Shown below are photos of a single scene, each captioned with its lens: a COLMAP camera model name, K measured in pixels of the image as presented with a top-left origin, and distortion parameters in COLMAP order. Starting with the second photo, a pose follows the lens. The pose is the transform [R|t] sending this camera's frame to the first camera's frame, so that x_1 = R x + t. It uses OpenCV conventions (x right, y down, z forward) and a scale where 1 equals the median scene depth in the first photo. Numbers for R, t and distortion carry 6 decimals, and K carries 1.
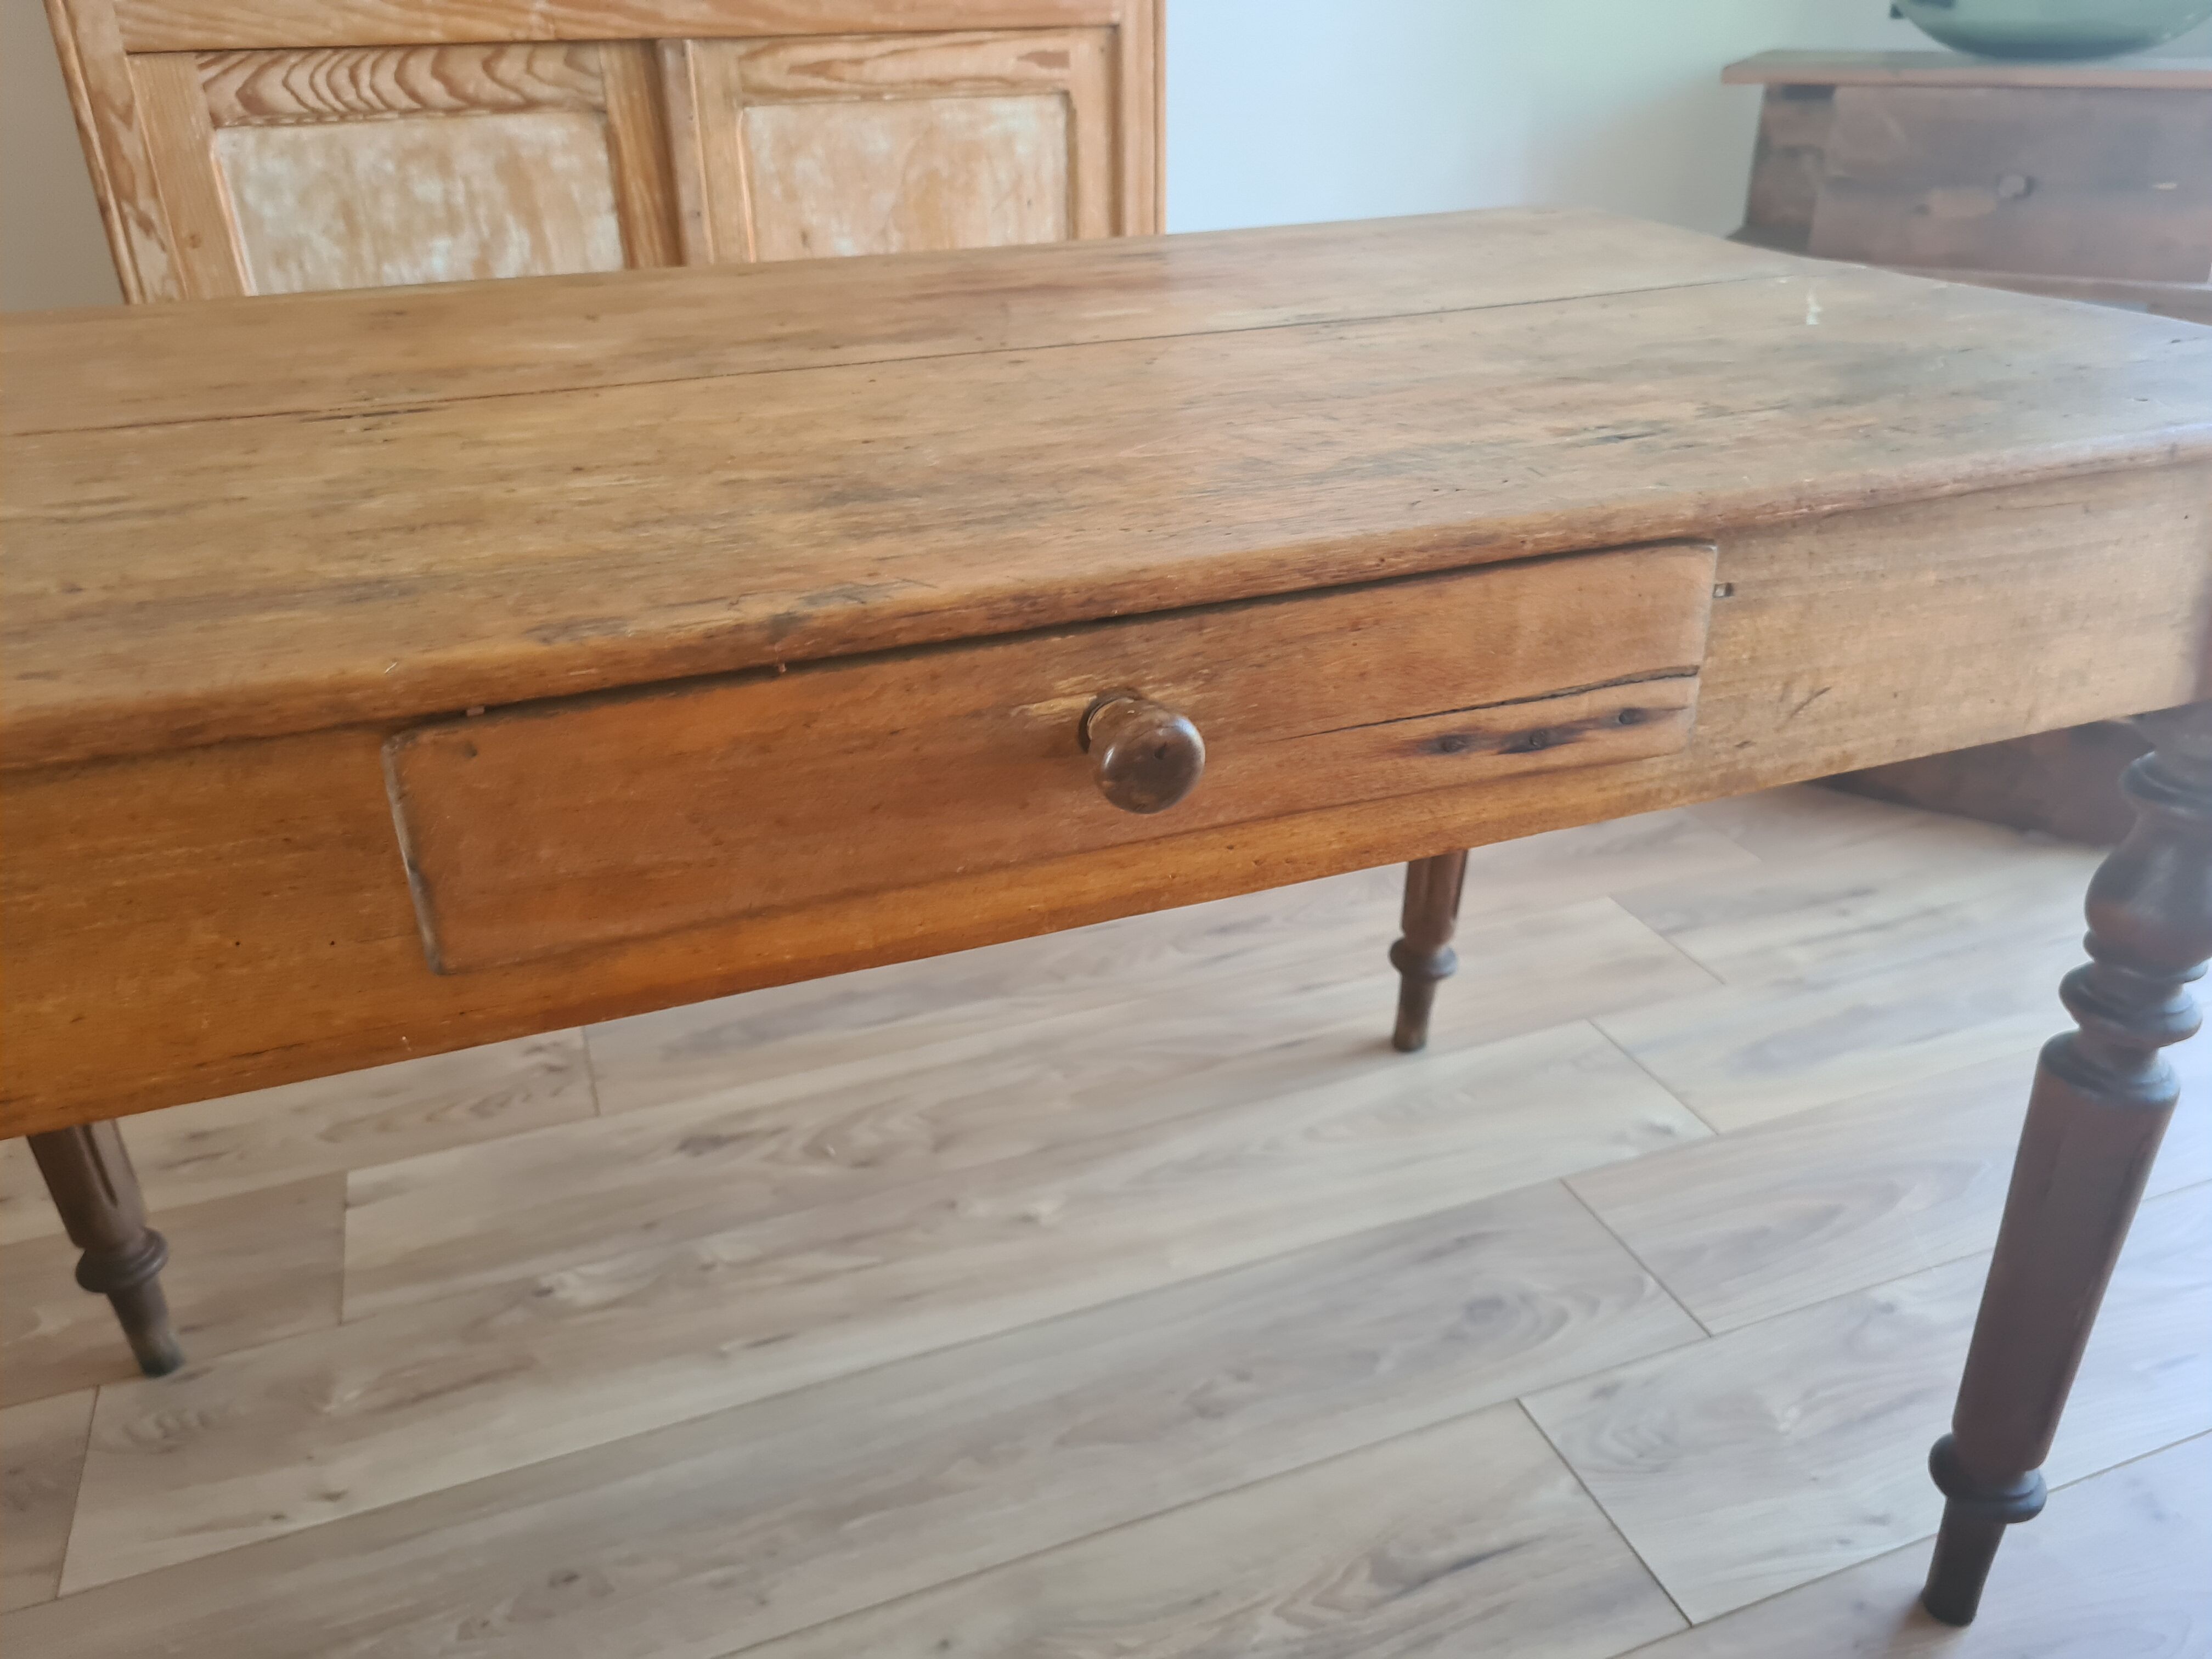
lens RADIAL K [[1680.8, 0, 1101.5], [0, 1680.8, 834.6], [0, 0, 1]] dist [0.046624, -0.044041]
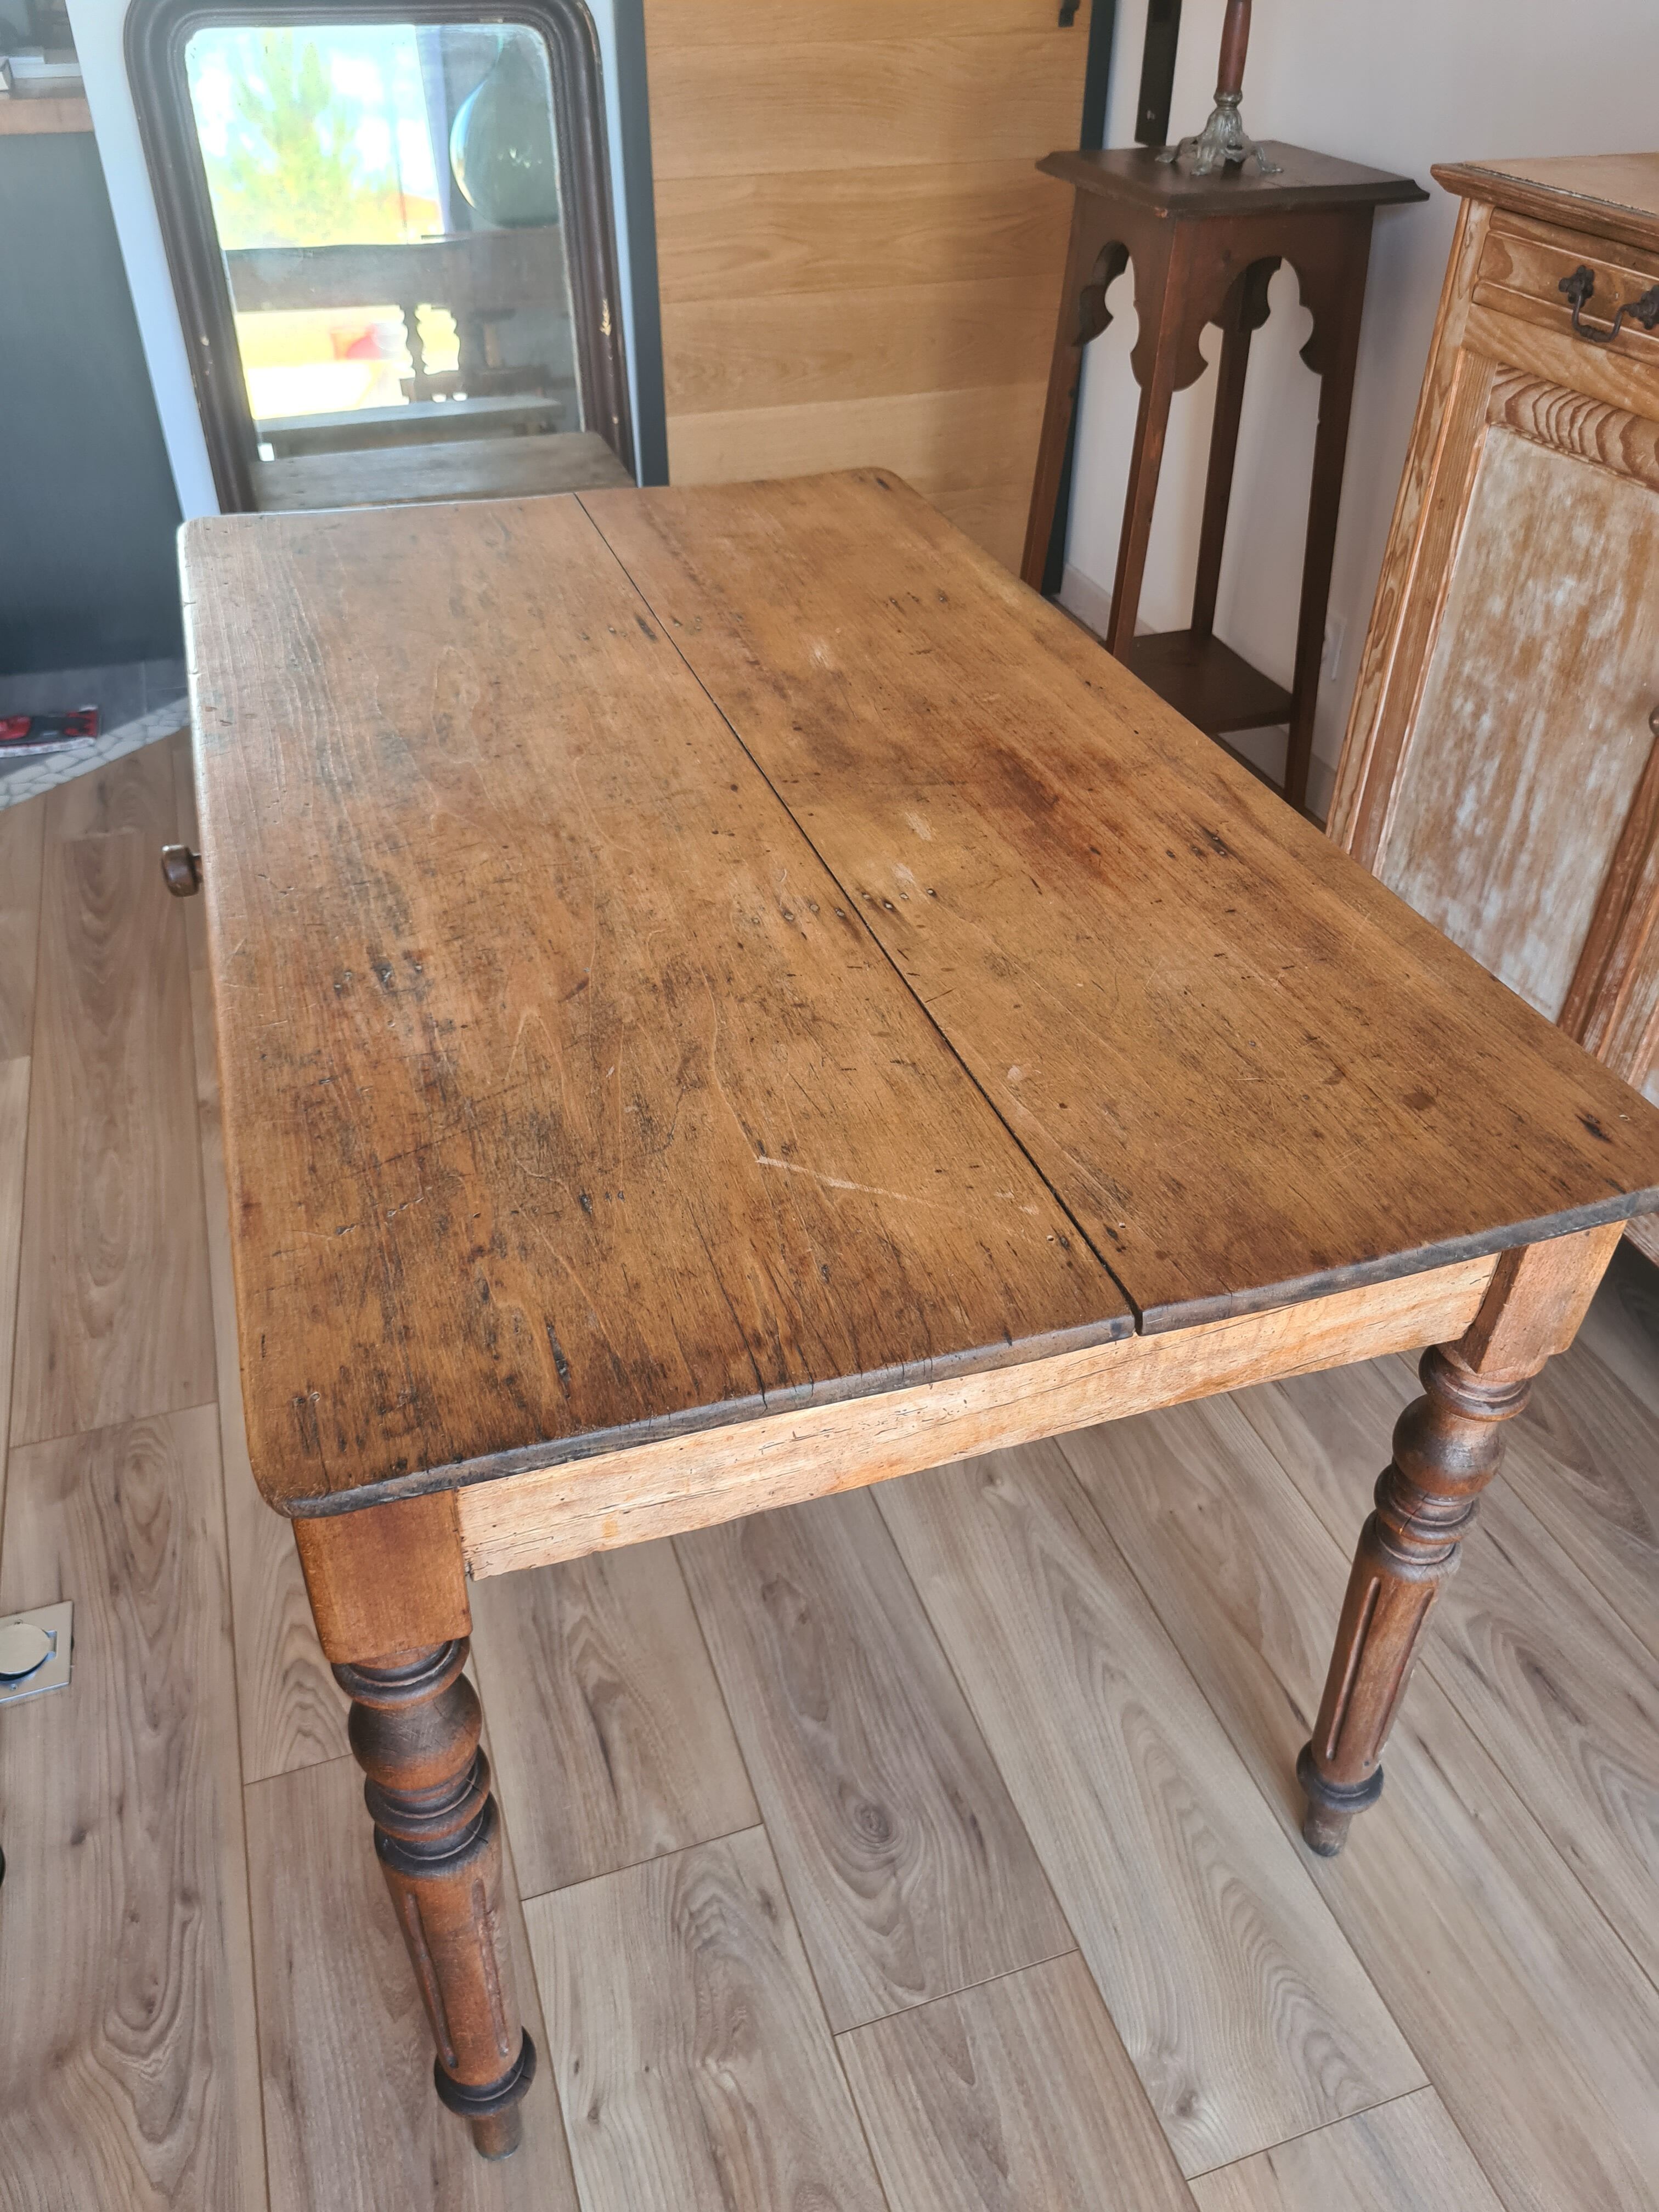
lens RADIAL K [[1683.3, 0, 822.5], [0, 1683.3, 1112.3], [0, 0, 1]] dist [0.046396, -0.036889]
pose [[-0.033773, 0.615877, -0.787118, 0.745682], [-0.466805, 0.686661, 0.557305, -0.561199], [0.883715, 0.386253, 0.264304, 0.500495]]
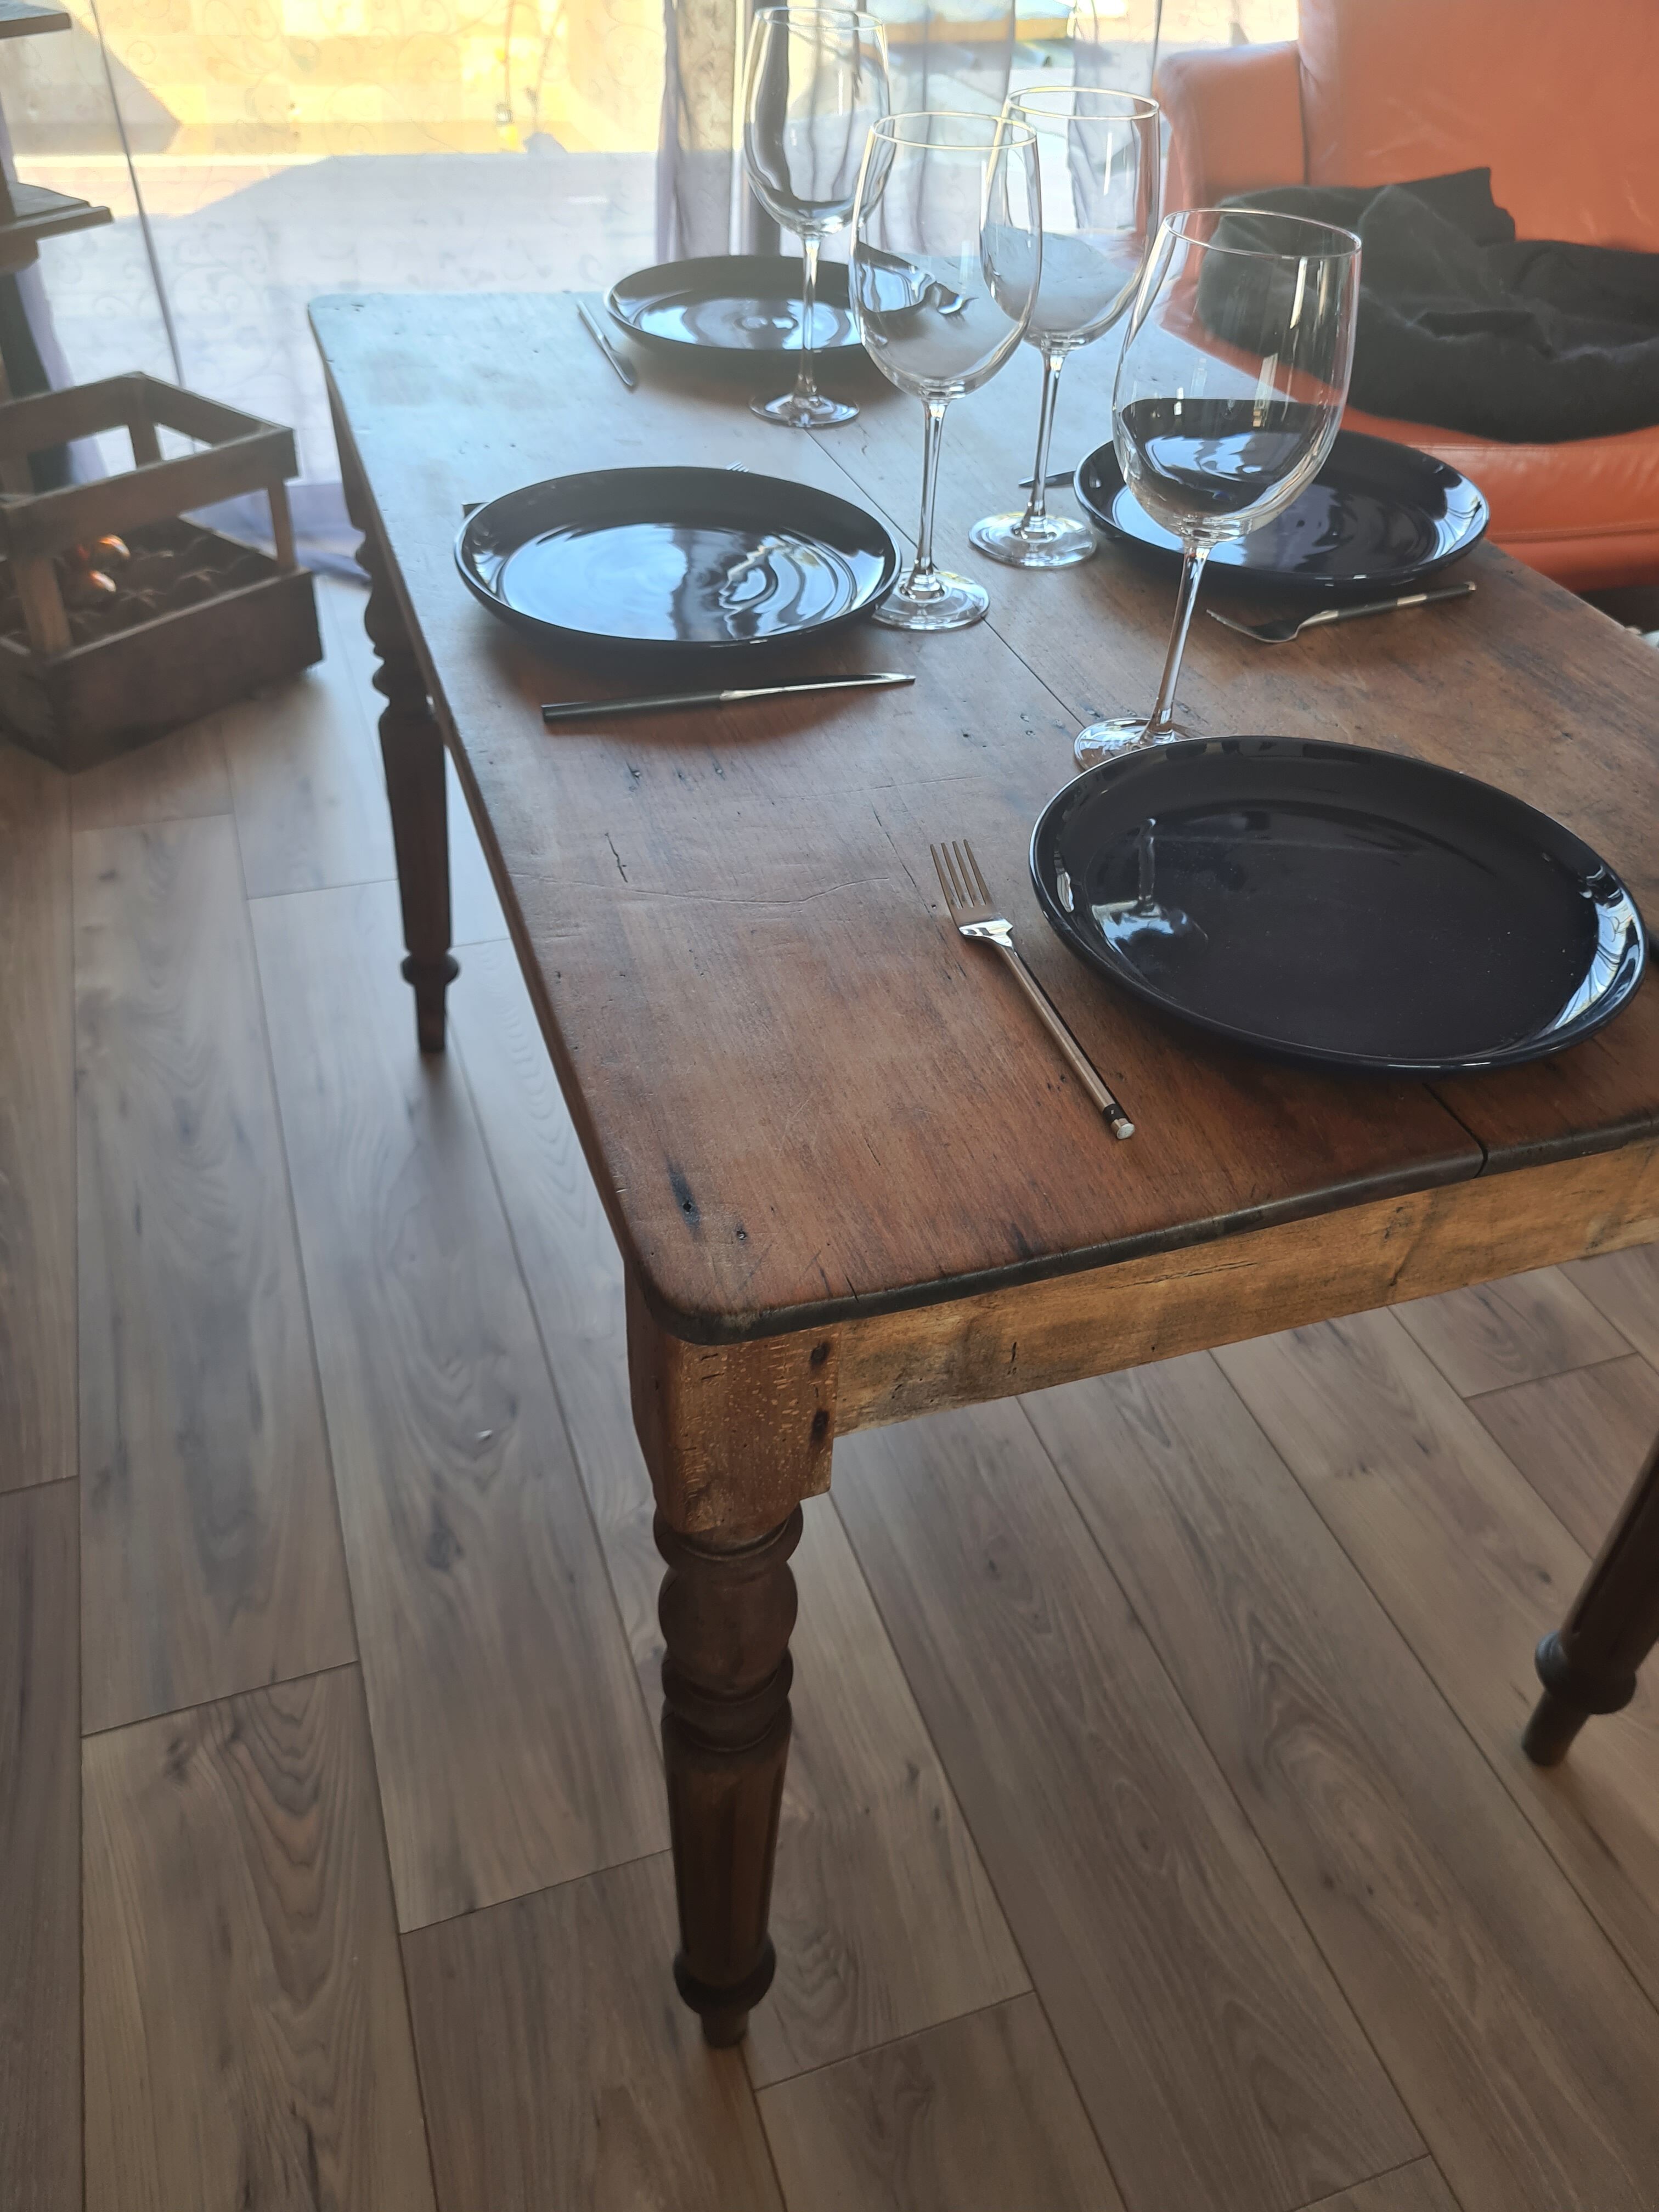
lens RADIAL K [[1680.8, 0, 834.4], [0, 1680.8, 1075.2], [0, 0, 1]] dist [0.046624, -0.044041]
pose [[0.022921, -0.622234, 0.782496, -0.863874], [0.419663, 0.716391, 0.557375, -0.461464], [-0.907391, 0.315609, 0.277549, 0.518350]]
